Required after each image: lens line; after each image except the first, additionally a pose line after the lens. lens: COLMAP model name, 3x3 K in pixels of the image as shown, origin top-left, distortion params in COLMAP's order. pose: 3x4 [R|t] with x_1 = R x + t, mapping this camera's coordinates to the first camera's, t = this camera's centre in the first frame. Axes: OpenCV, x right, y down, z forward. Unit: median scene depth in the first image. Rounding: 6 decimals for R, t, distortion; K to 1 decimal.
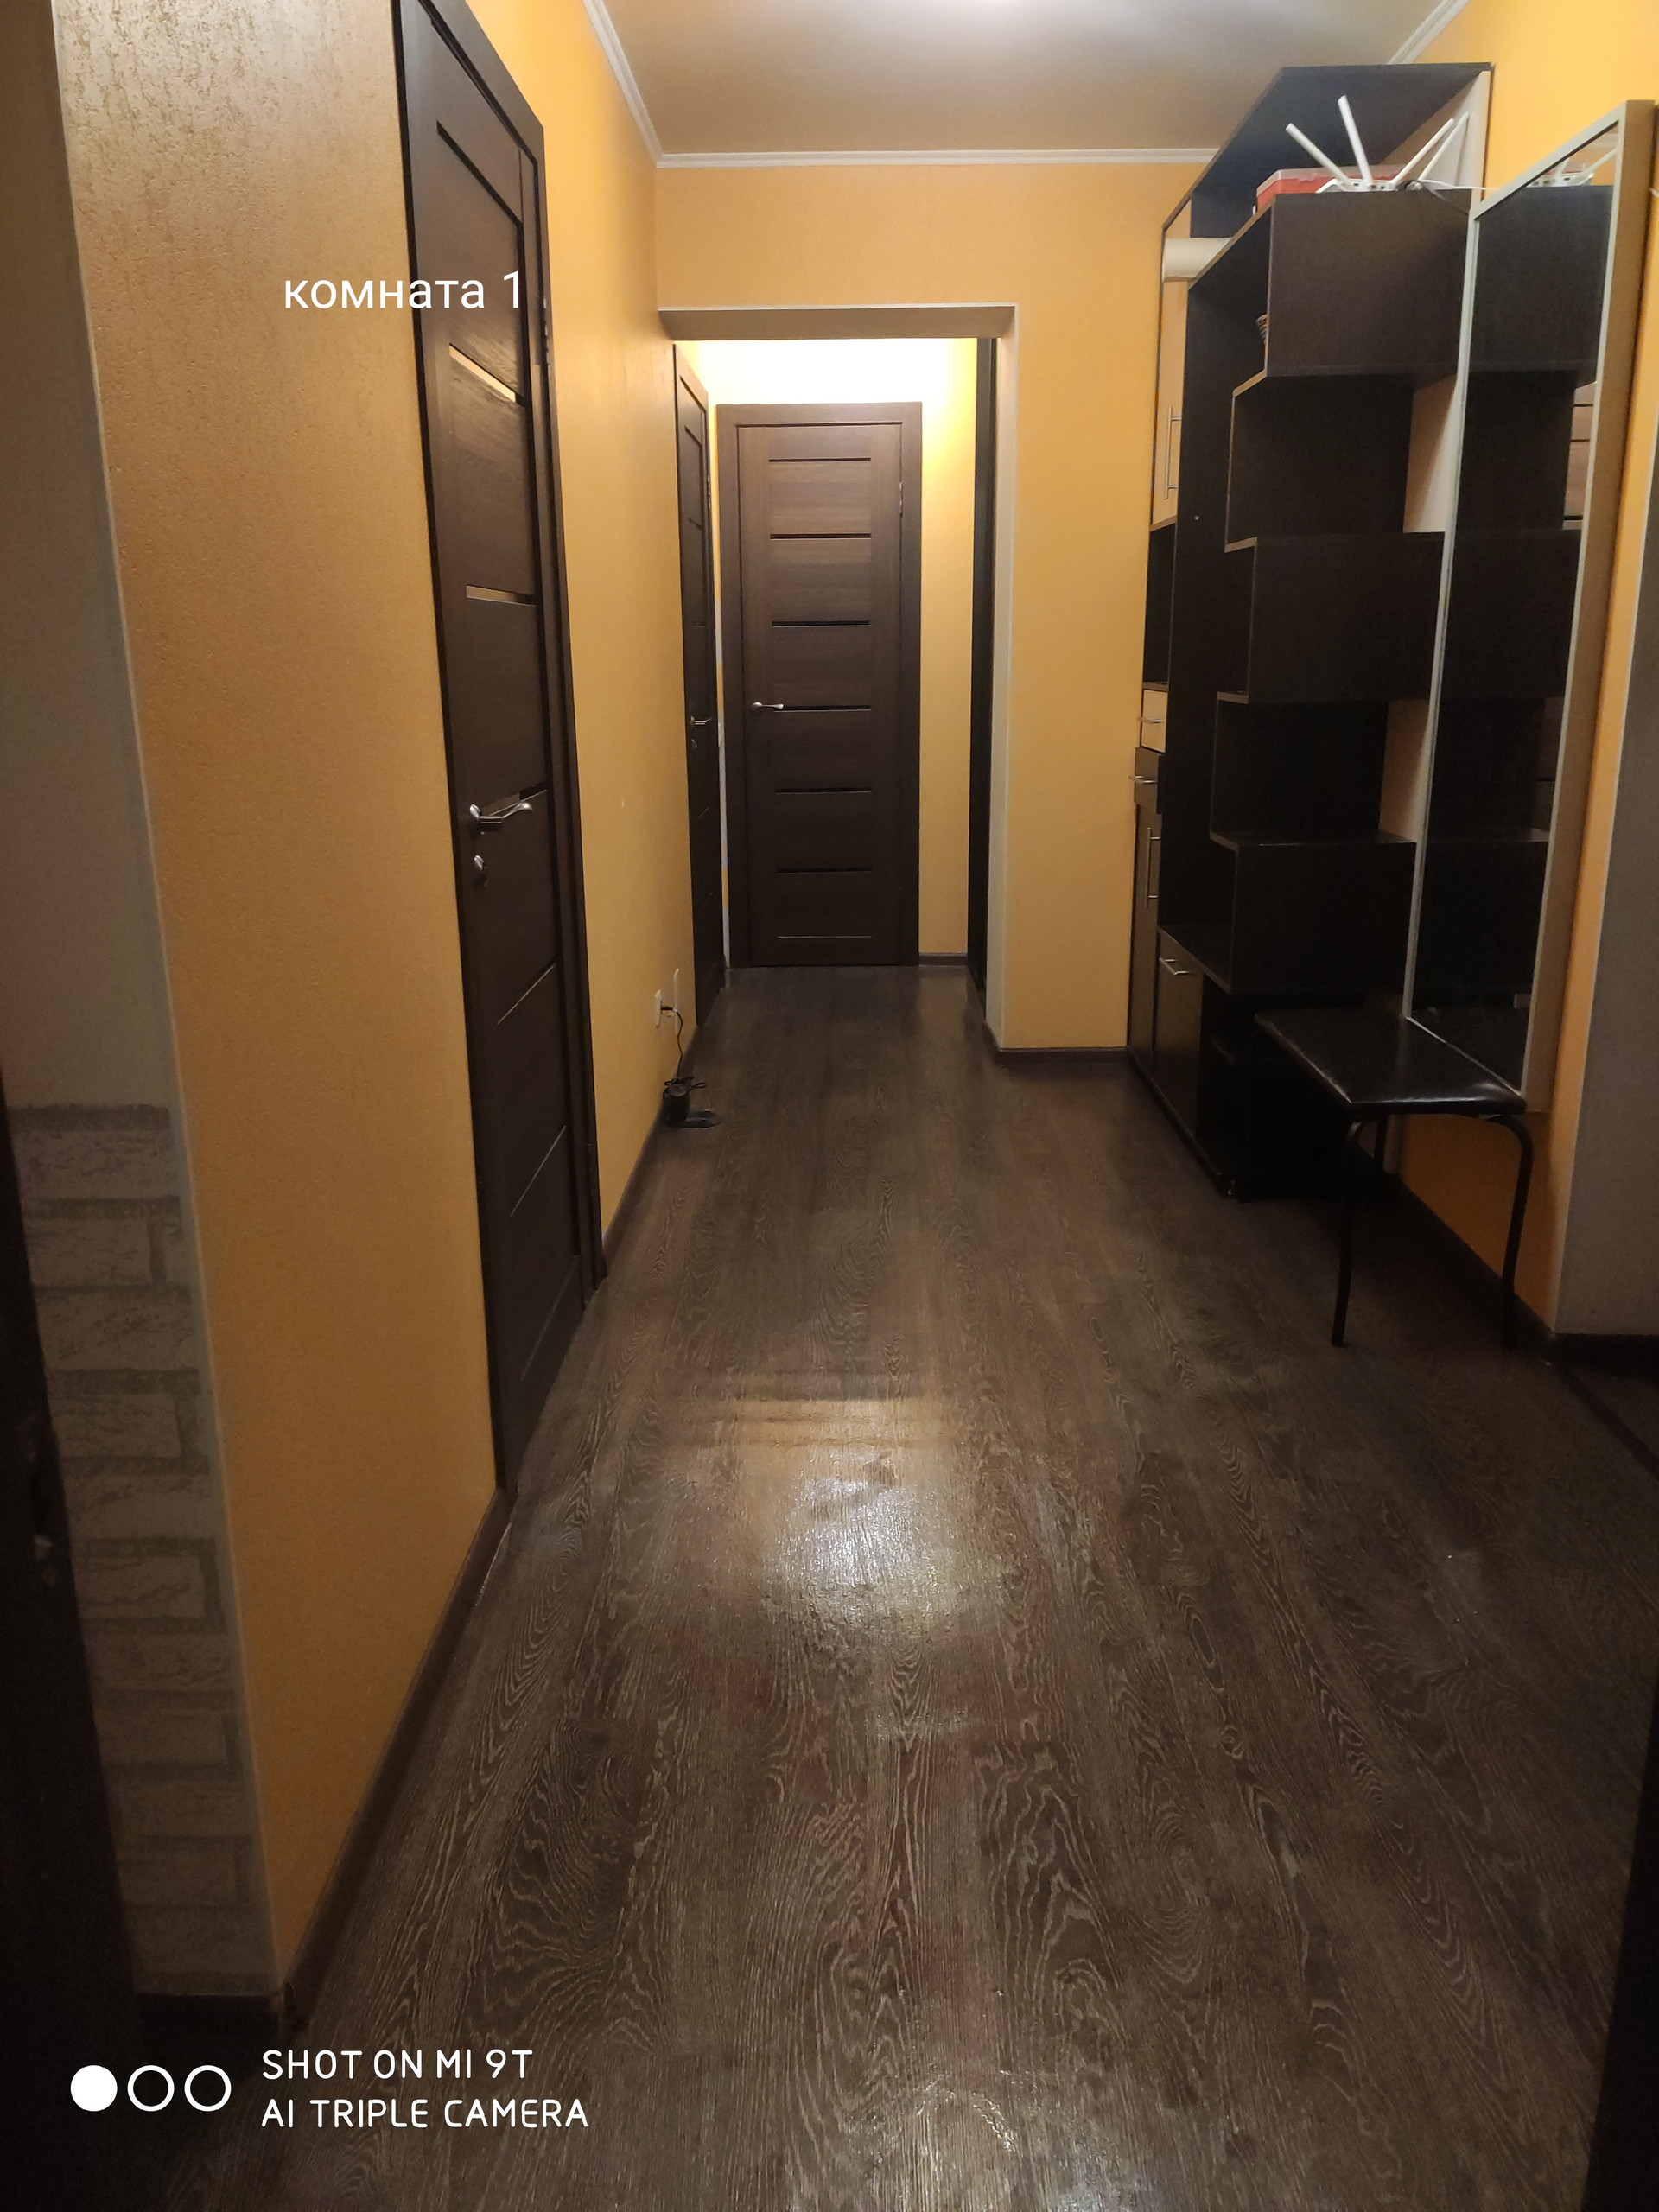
lens RADIAL K [[1654.0, 0, 829.5], [0, 1654.0, 1106.0], [0, 0, 1]] dist [-0.002677, -0.007392]
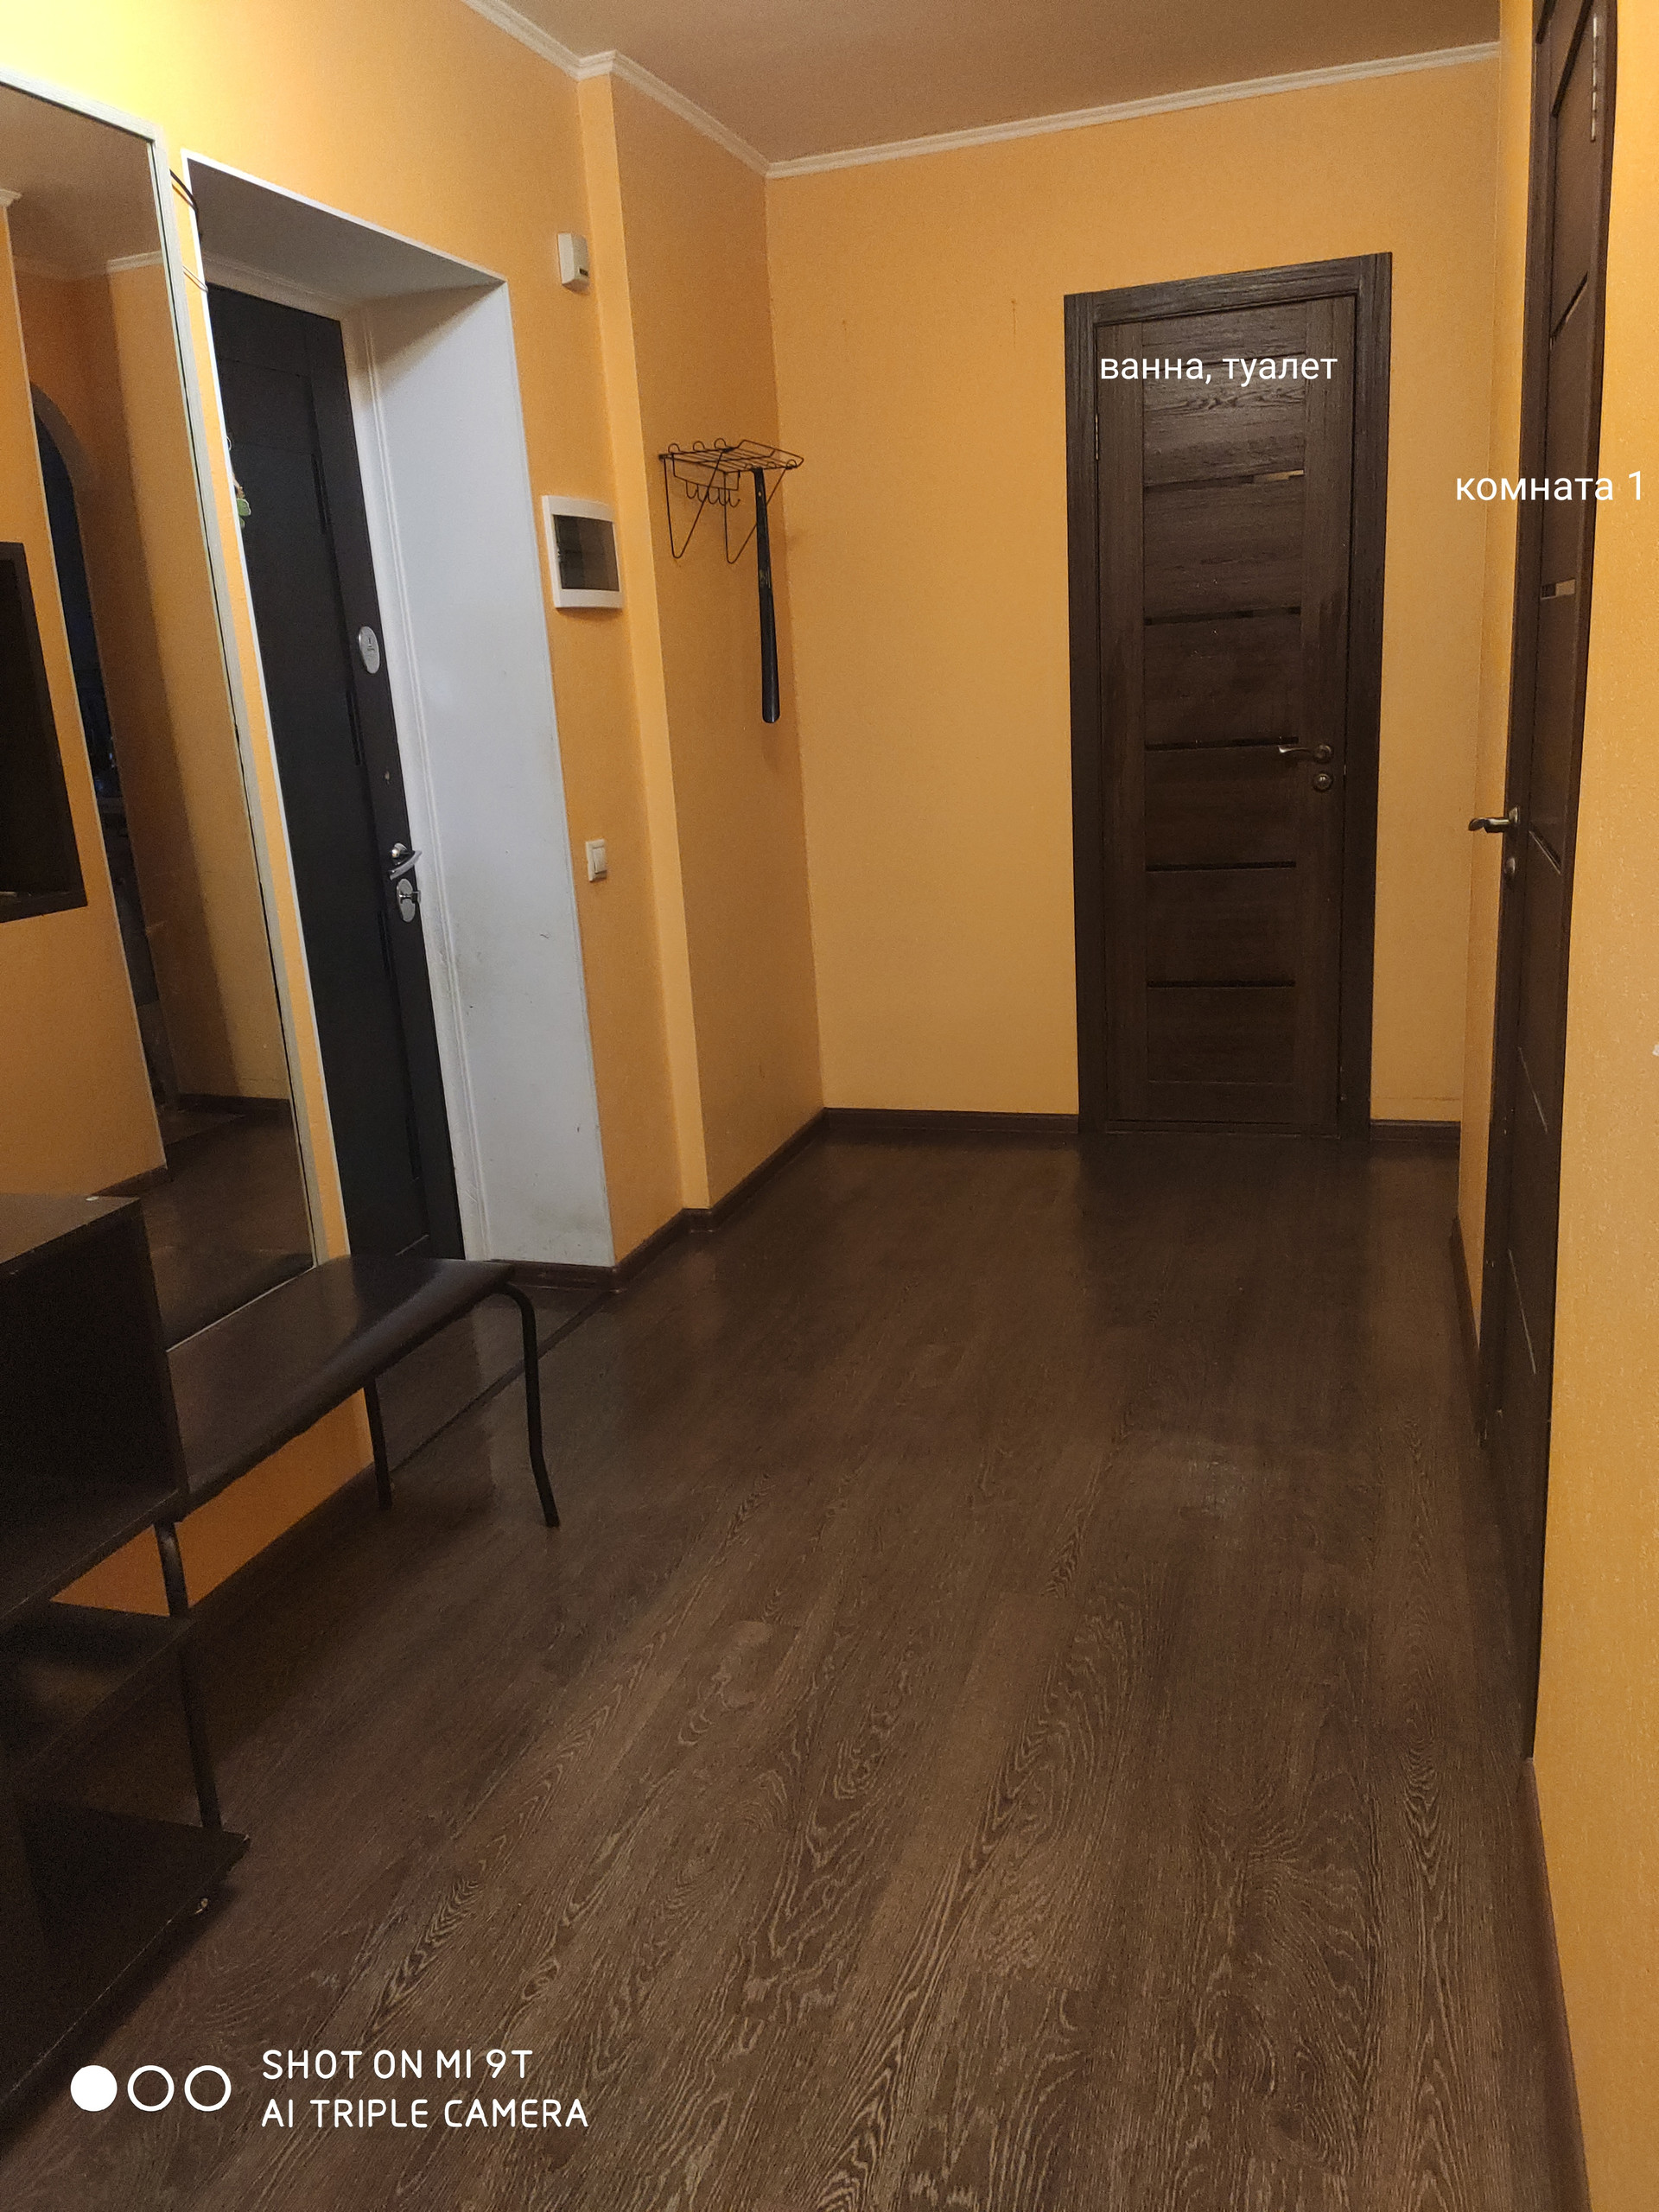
lens RADIAL K [[1654.0, 0, 829.5], [0, 1654.0, 1106.0], [0, 0, 1]] dist [-0.002677, -0.007392]
pose [[-0.954772, -0.007438, 0.297246, -0.176899], [0.147869, 0.855426, 0.496368, -0.468394], [-0.257964, 0.517872, -0.815637, 1.582594]]
